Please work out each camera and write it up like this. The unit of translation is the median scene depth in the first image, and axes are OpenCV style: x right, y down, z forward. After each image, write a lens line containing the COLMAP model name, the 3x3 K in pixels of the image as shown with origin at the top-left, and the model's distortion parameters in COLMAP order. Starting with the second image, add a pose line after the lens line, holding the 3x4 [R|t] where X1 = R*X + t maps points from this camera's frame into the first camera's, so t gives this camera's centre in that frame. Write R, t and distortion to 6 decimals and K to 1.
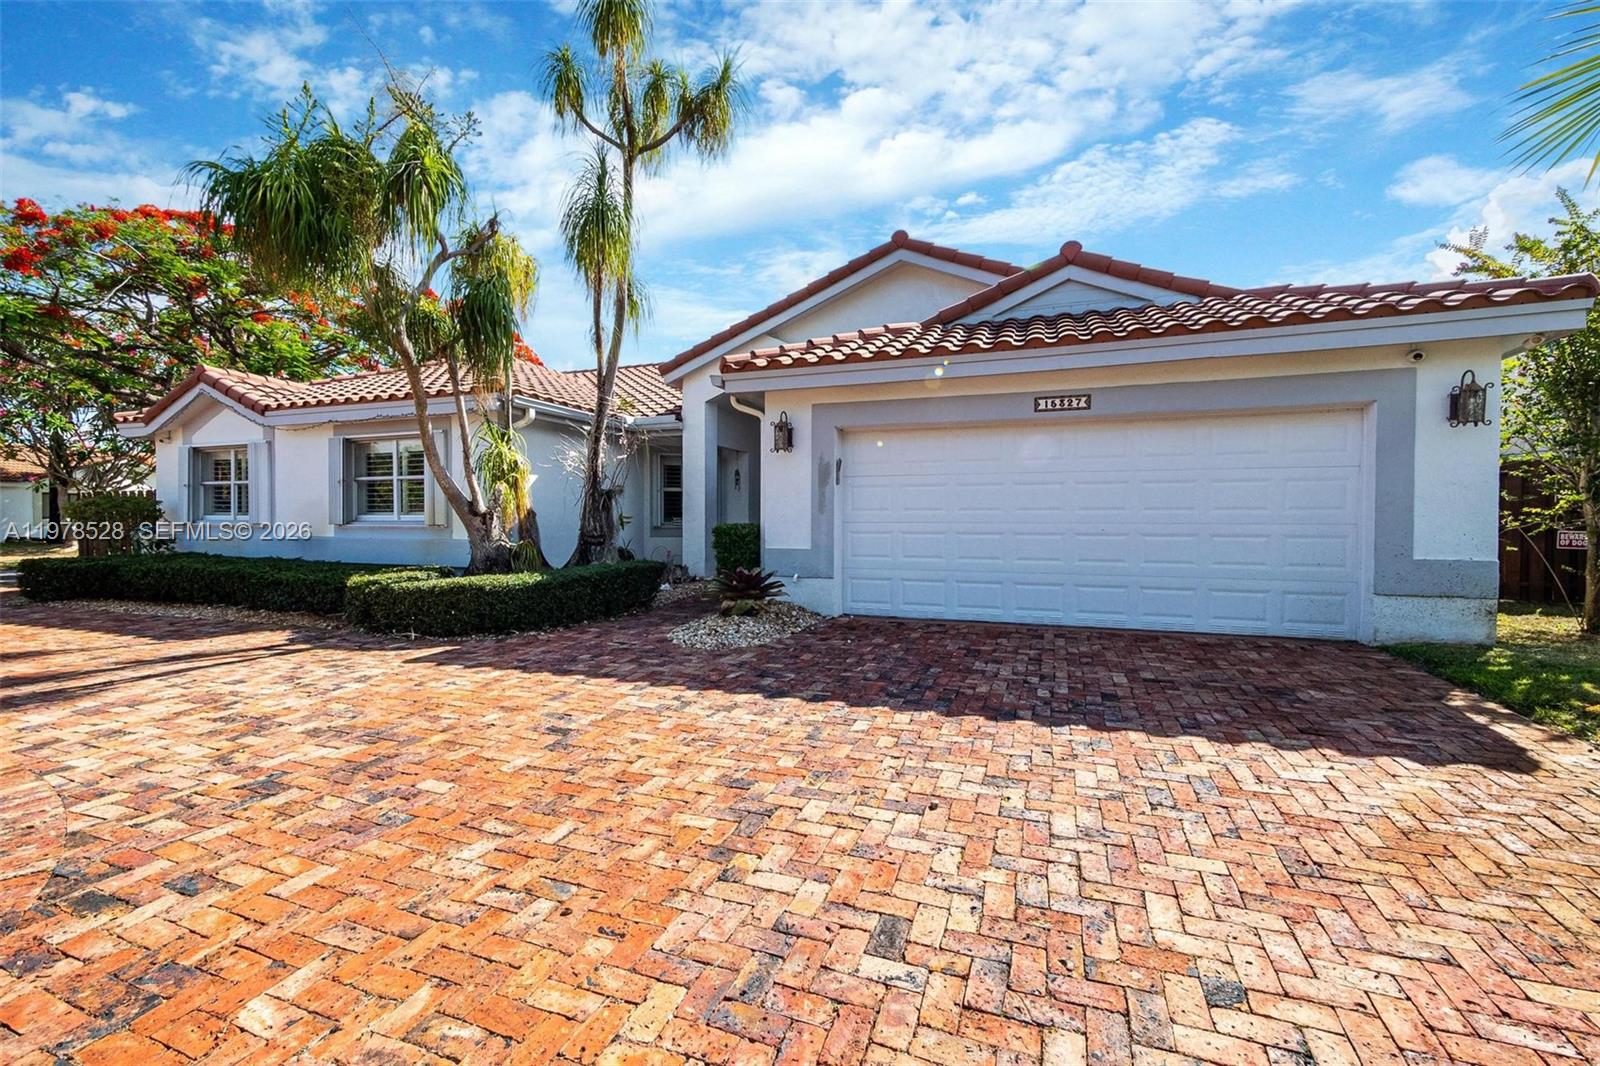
lens RADIAL K [[660.1, 0, 795.6], [0, 660.1, 539.5], [0, 0, 1]] dist [-0.004823, 0.001010]
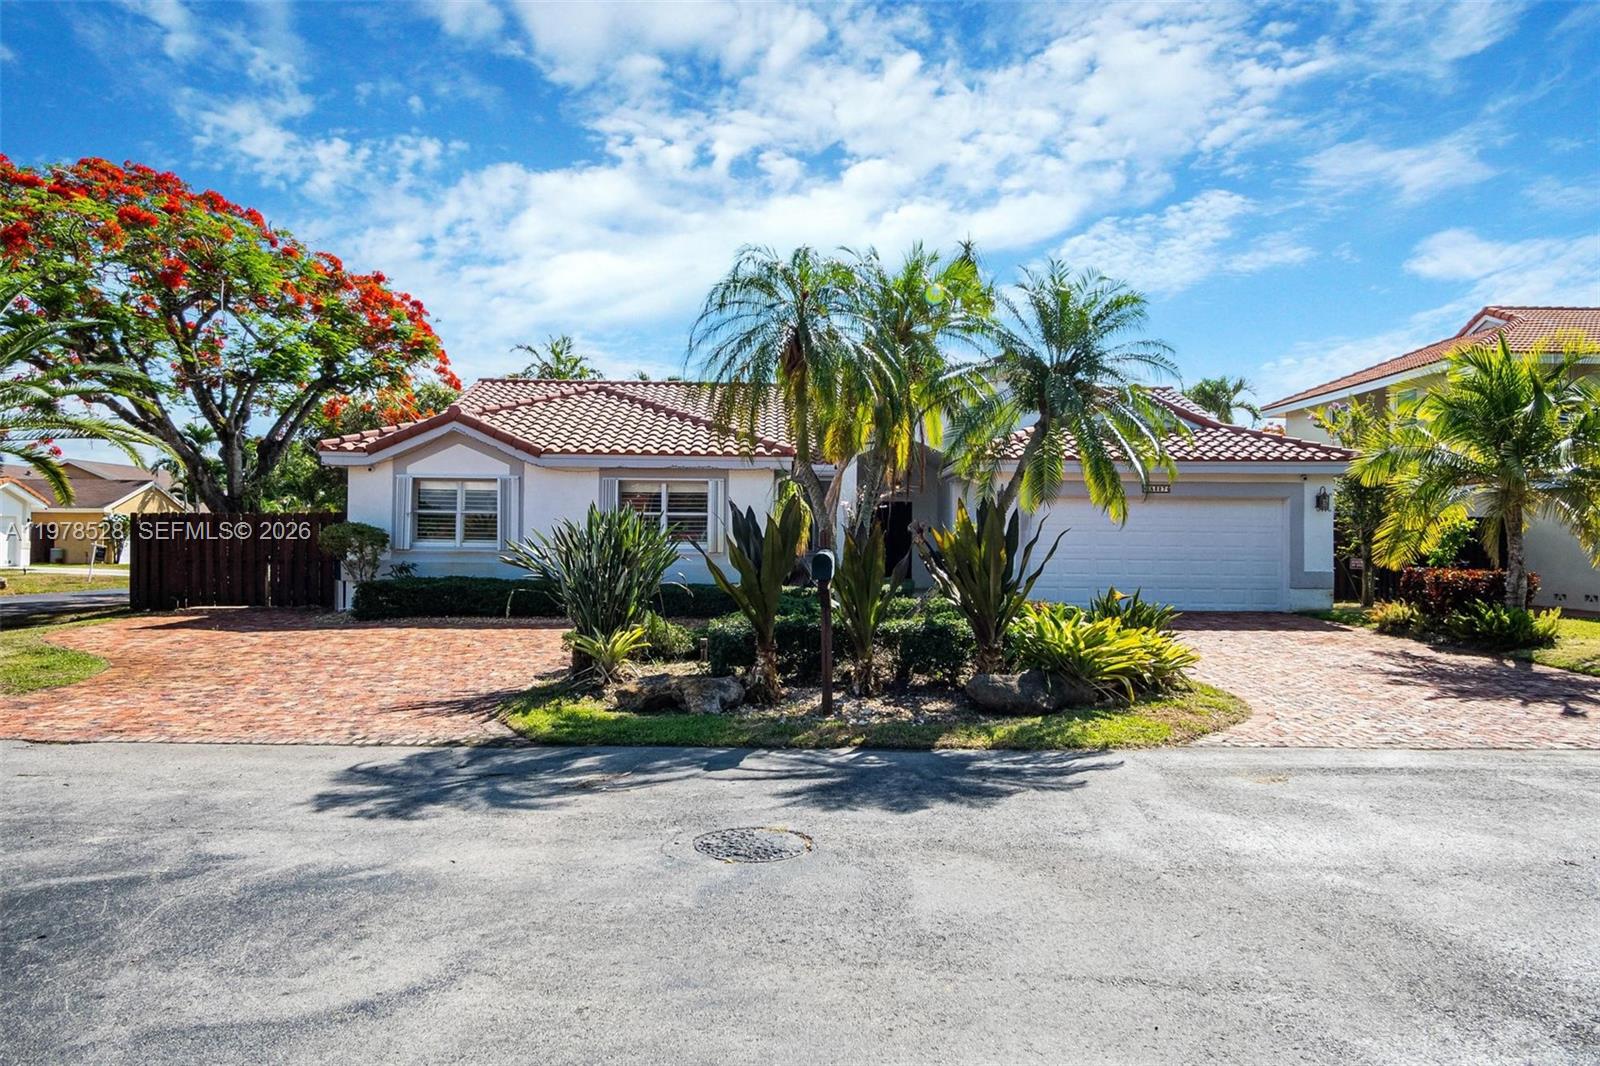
lens RADIAL K [[1063.8, 0, 804.6], [0, 1063.8, 544.9], [0, 0, 1]] dist [-0.008766, 0.003613]
pose [[0.924211, 0.007584, 0.381807, -1.839043], [0.003692, 0.999579, -0.028792, 0.036997], [-0.381865, 0.028019, 0.923793, -1.537884]]
